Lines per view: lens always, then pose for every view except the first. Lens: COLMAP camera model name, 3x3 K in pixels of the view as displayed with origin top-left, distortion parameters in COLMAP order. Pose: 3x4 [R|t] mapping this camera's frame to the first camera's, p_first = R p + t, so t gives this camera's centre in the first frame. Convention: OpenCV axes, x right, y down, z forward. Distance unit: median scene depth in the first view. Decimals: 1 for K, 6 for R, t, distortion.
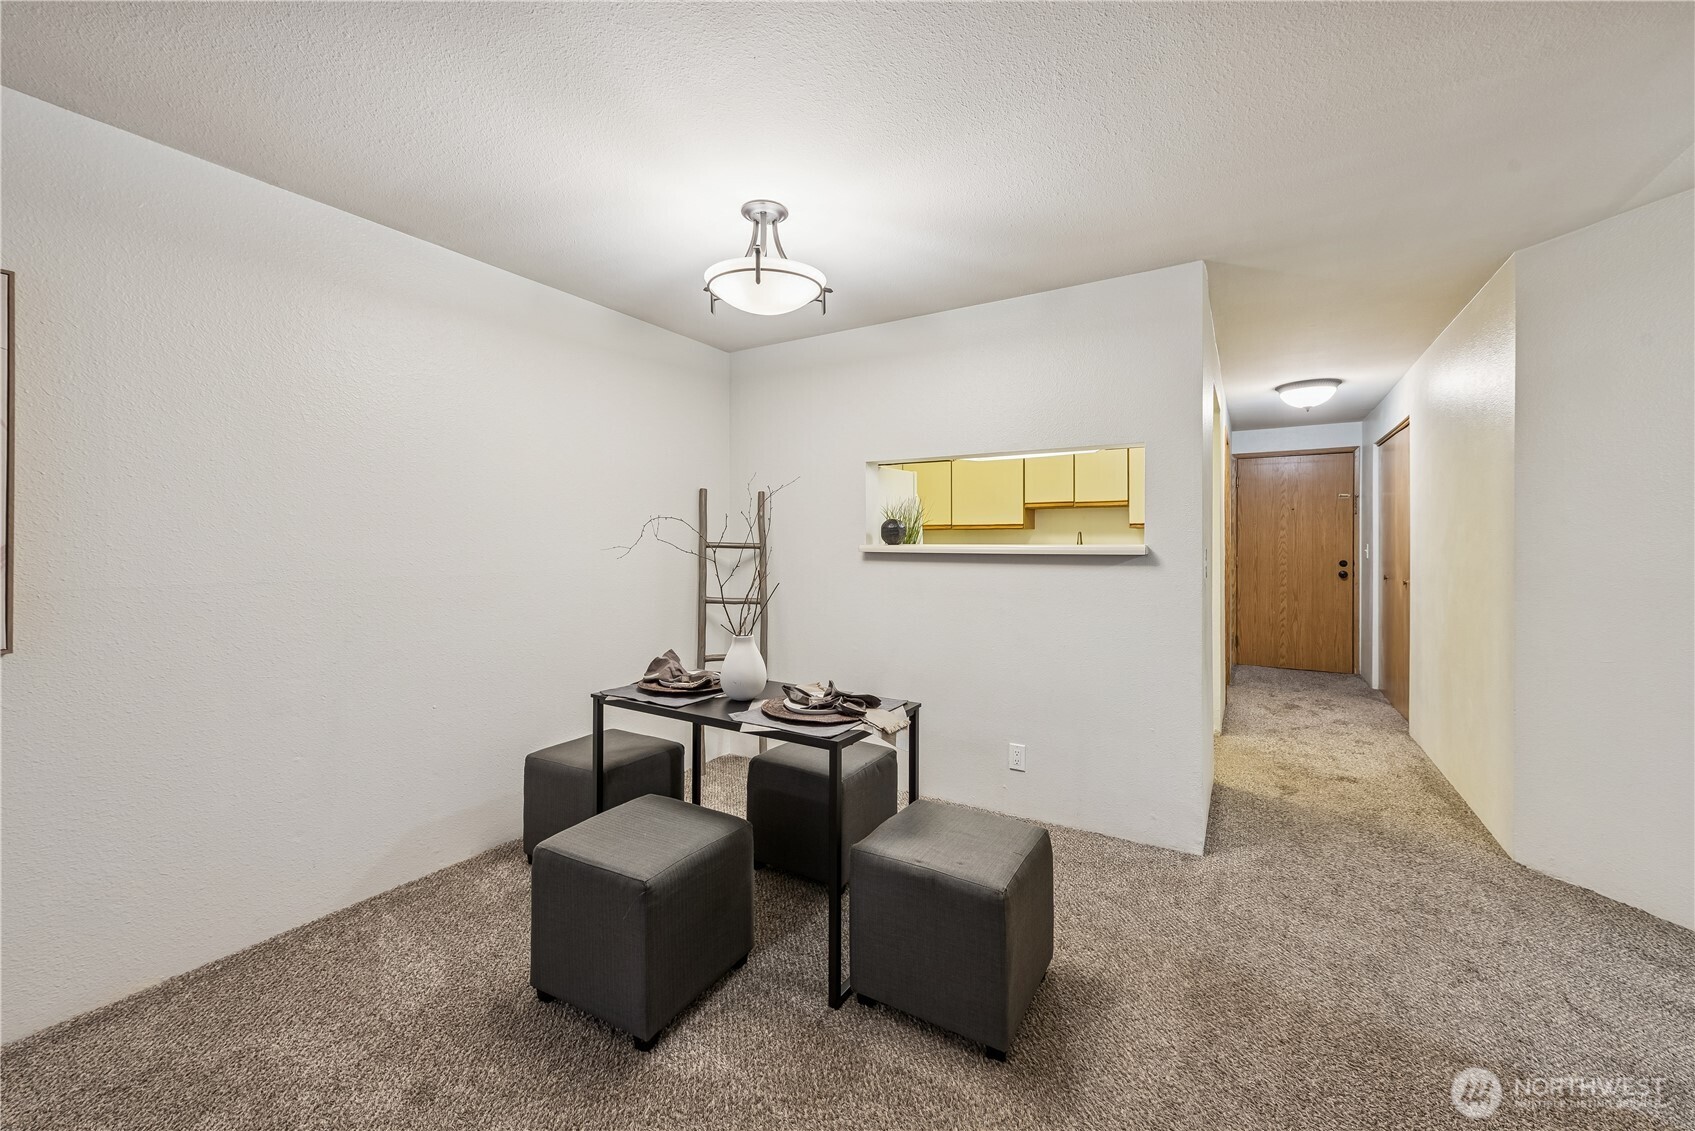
lens RADIAL K [[669.1, 0, 845.8], [0, 669.1, 541.7], [0, 0, 1]] dist [0.020640, -0.000019]
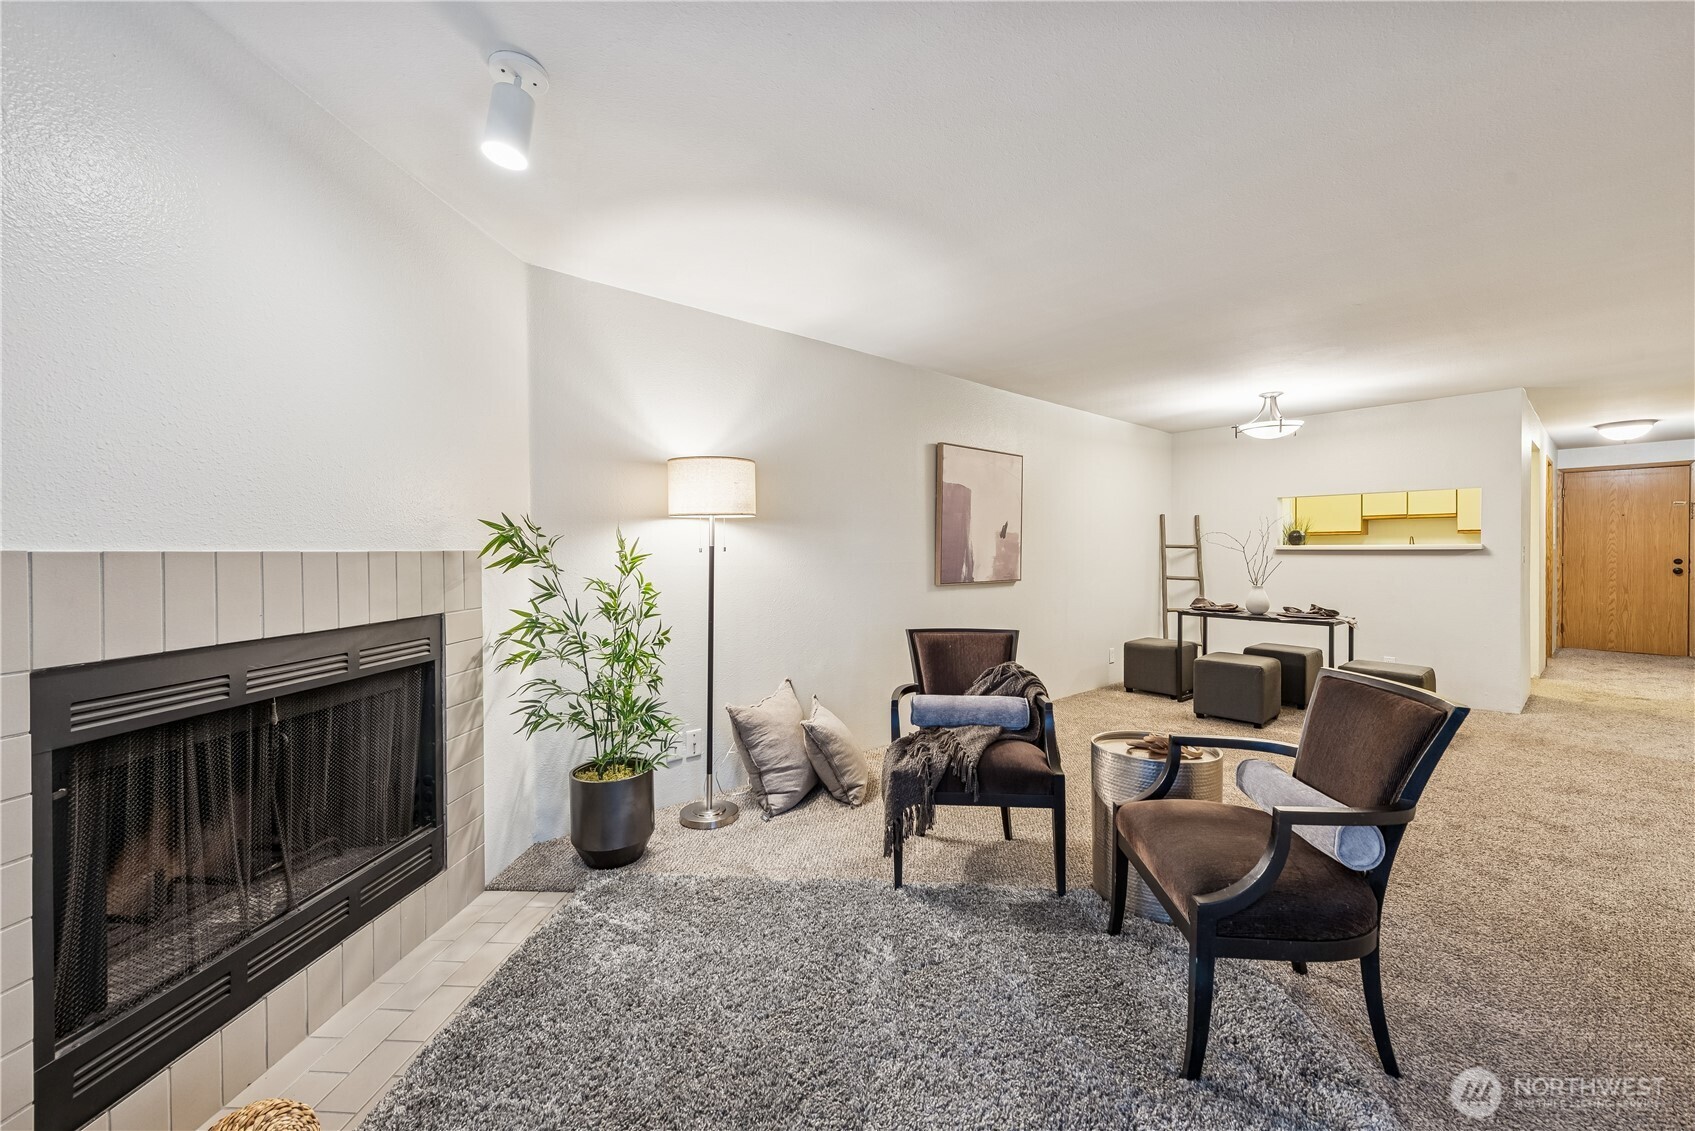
lens RADIAL K [[664.7, 0, 837.2], [0, 664.7, 554.3], [0, 0, 1]] dist [0.000909, -0.000065]
pose [[0.949445, -0.001430, -0.313929, -0.467555], [0.004178, 0.999959, 0.008079, 0.008375], [0.313904, -0.008982, 0.949412, -0.910483]]
